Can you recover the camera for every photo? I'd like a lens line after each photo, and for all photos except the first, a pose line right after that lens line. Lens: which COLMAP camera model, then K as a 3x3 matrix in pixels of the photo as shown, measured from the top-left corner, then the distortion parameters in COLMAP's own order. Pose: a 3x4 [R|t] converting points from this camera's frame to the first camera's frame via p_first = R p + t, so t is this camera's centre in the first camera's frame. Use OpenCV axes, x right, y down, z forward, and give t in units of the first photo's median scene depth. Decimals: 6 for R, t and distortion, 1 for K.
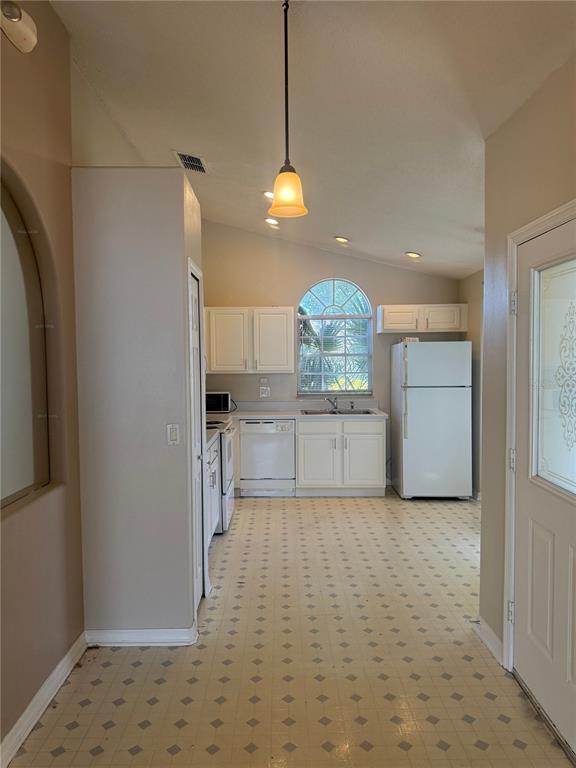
lens RADIAL K [[568.5, 0, 288.0], [0, 568.5, 384.0], [0, 0, 1]] dist [0.073746, -0.000966]
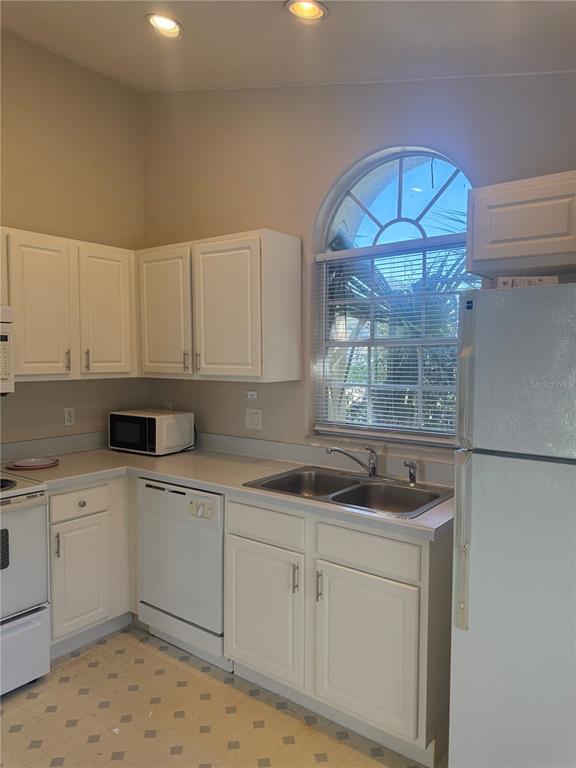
lens RADIAL K [[541.5, 0, 288.0], [0, 541.5, 384.0], [0, 0, 1]] dist [0.084199, -0.106613]
pose [[0.775525, 0.040357, -0.630026, 0.480165], [-0.036799, 0.999148, 0.018704, -0.045220], [0.630244, 0.008679, 0.776349, 1.157395]]
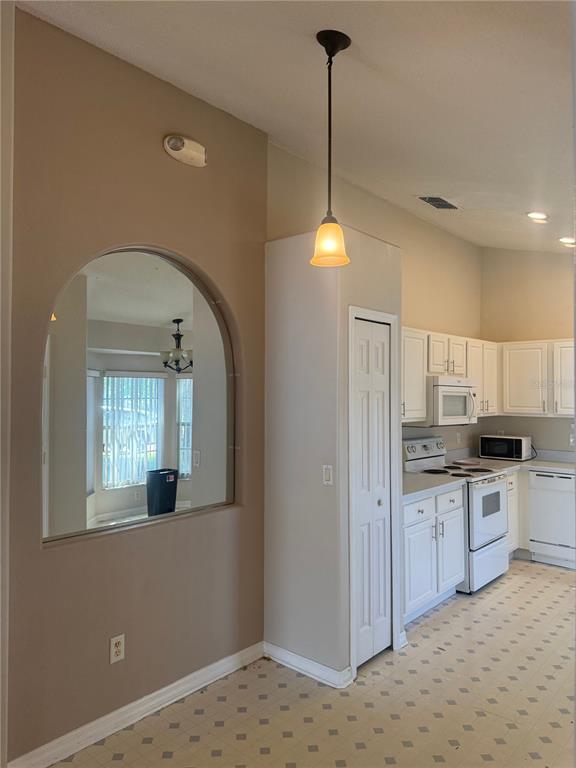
lens RADIAL K [[576.8, 0, 288.0], [0, 576.8, 384.0], [0, 0, 1]] dist [0.080786, -0.001169]
pose [[0.748701, 0.000047, -0.662908, 0.374208], [-0.039496, 0.998227, -0.044536, -0.022939], [0.661731, 0.059526, 0.747375, 0.123139]]
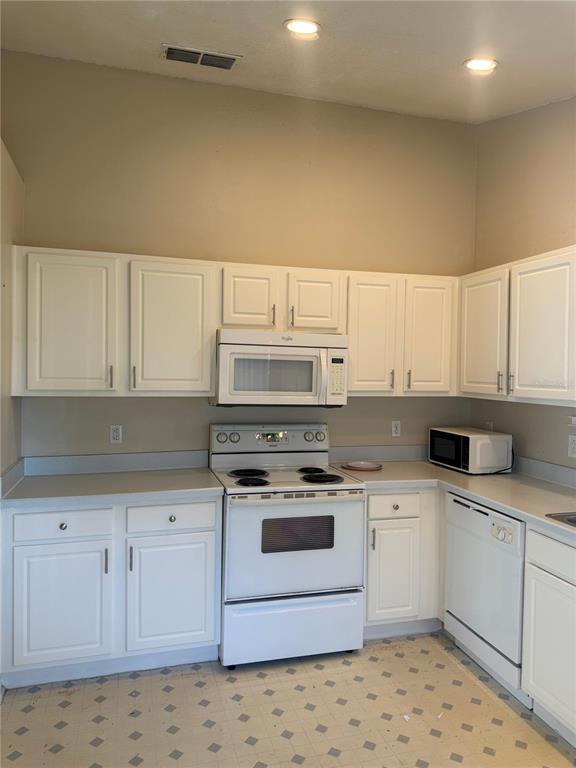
lens RADIAL K [[541.5, 0, 288.0], [0, 541.5, 384.0], [0, 0, 1]] dist [0.084199, -0.106613]
pose [[0.238992, 0.034971, -0.970392, 0.560202], [-0.064299, 0.997728, 0.020120, -0.051890], [0.968890, 0.057587, 0.240697, 1.187758]]
